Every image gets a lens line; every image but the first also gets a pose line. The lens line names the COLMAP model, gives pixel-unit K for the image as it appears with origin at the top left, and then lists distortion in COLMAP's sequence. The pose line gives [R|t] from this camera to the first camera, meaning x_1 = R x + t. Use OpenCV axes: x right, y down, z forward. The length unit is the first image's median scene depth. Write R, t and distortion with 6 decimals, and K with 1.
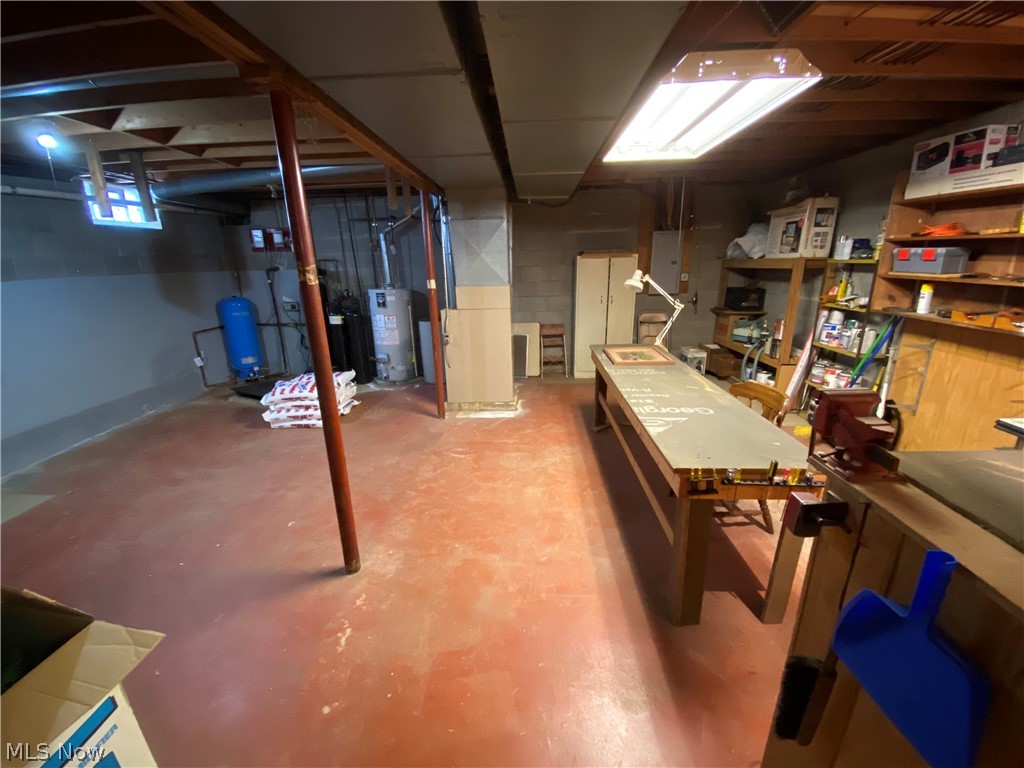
lens RADIAL K [[411.0, 0, 513.5], [0, 411.0, 384.2], [0, 0, 1]] dist [0.000628, -0.000334]
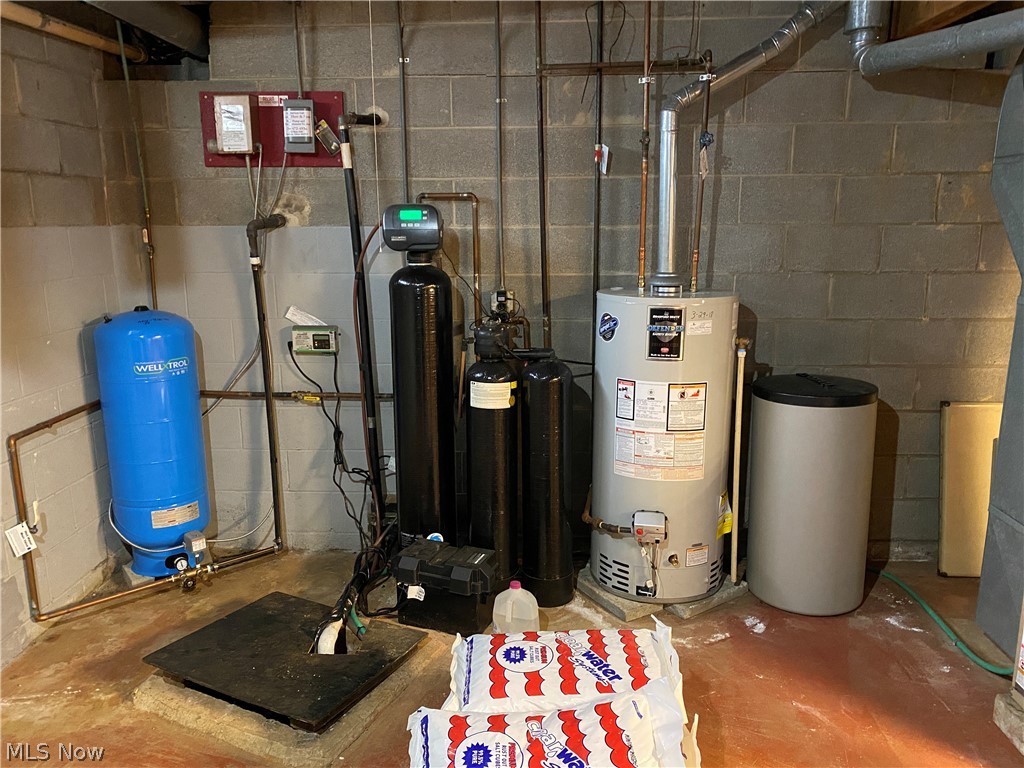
lens RADIAL K [[783.6, 0, 510.6], [0, 783.6, 380.5], [0, 0, 1]] dist [0.034494, -0.002776]
pose [[0.999816, 0.017677, -0.007416, -0.400645], [-0.018199, 0.996835, -0.077384, -0.119295], [0.006024, 0.077505, 0.996974, 0.421185]]
